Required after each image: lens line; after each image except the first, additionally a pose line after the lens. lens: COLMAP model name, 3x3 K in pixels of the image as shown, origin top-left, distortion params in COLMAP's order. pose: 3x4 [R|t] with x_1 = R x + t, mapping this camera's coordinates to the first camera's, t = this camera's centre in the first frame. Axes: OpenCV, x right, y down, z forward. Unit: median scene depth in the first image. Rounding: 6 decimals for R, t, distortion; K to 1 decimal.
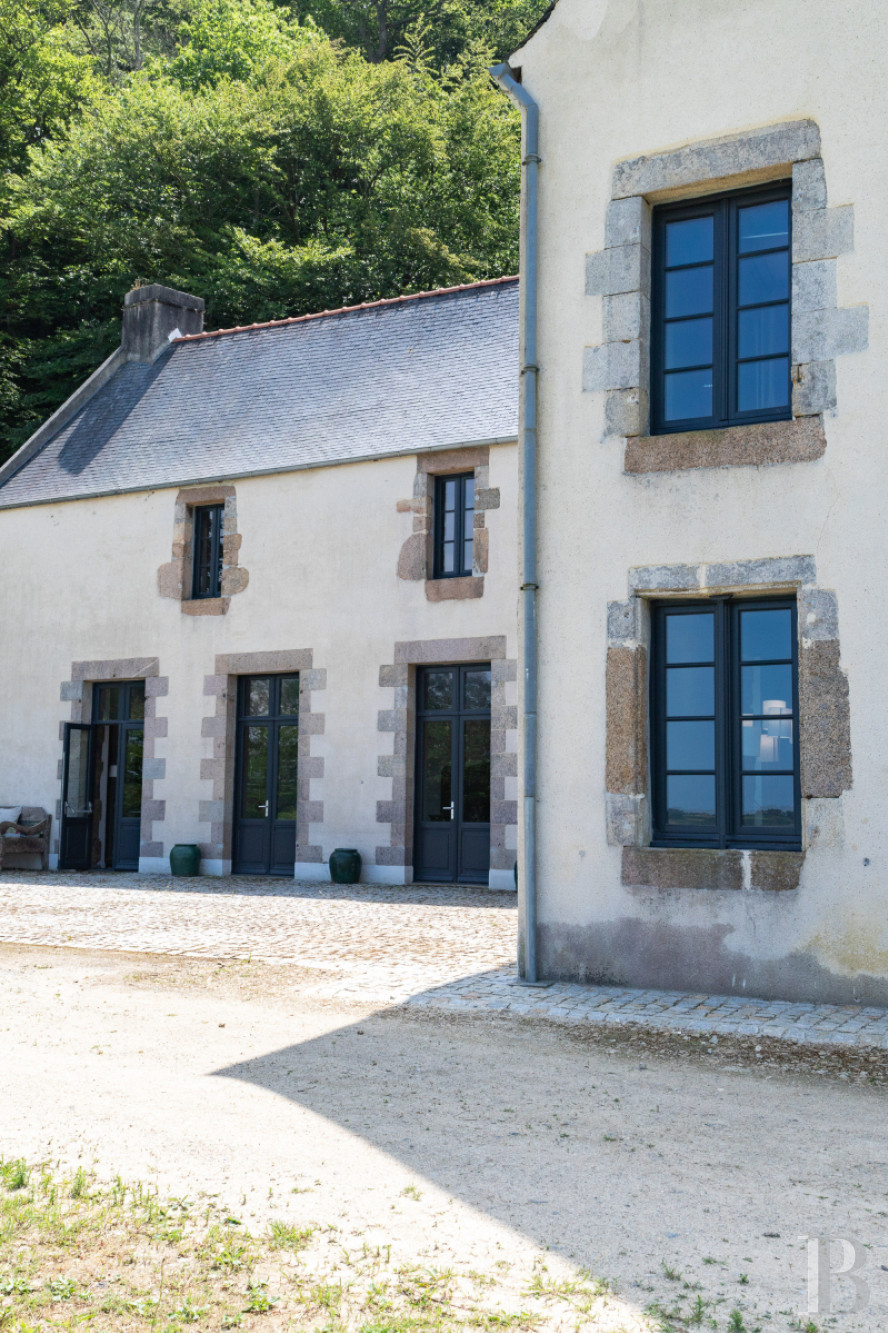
lens RADIAL K [[1426.0, 0, 444.3], [0, 1426.0, 666.8], [0, 0, 1]] dist [0.078897, 0.000000]
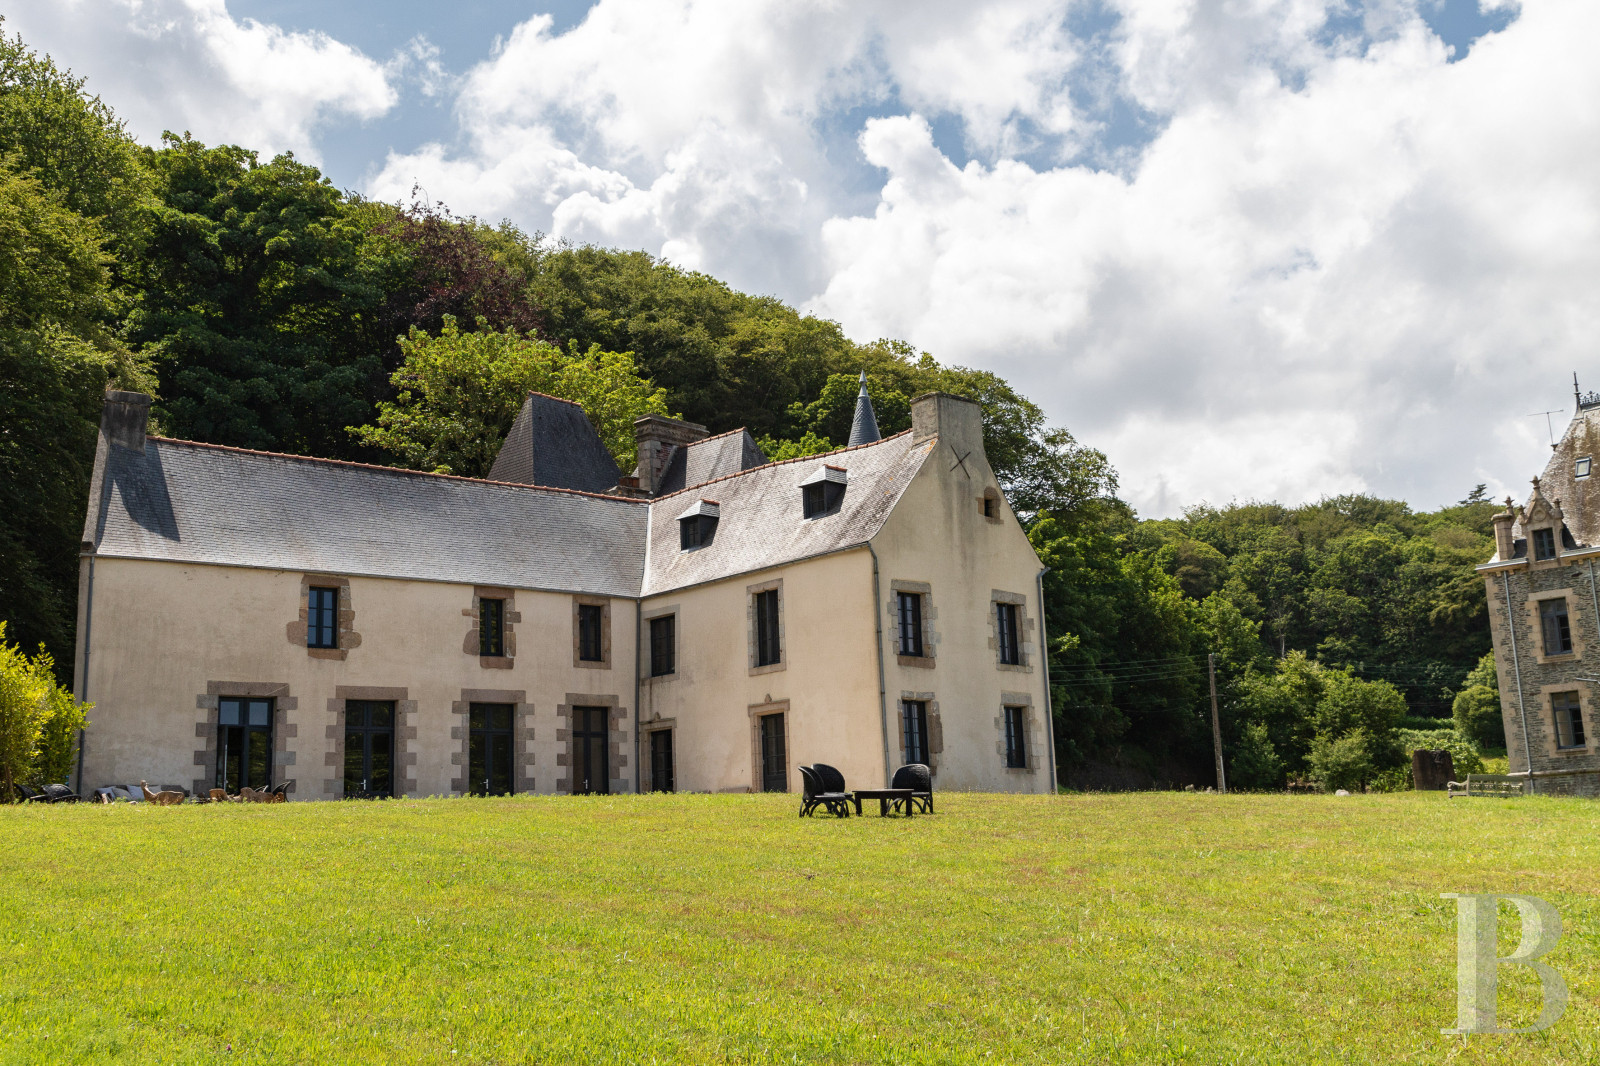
lens RADIAL K [[1711.6, 0, 799.9], [0, 1711.6, 532.8], [0, 0, 1]] dist [0.078897, 0.000000]
pose [[0.378906, 0.159739, 0.911545, -1.731770], [-0.046091, 0.987025, -0.153807, 0.094138], [-0.924287, 0.016265, 0.381352, -0.196120]]
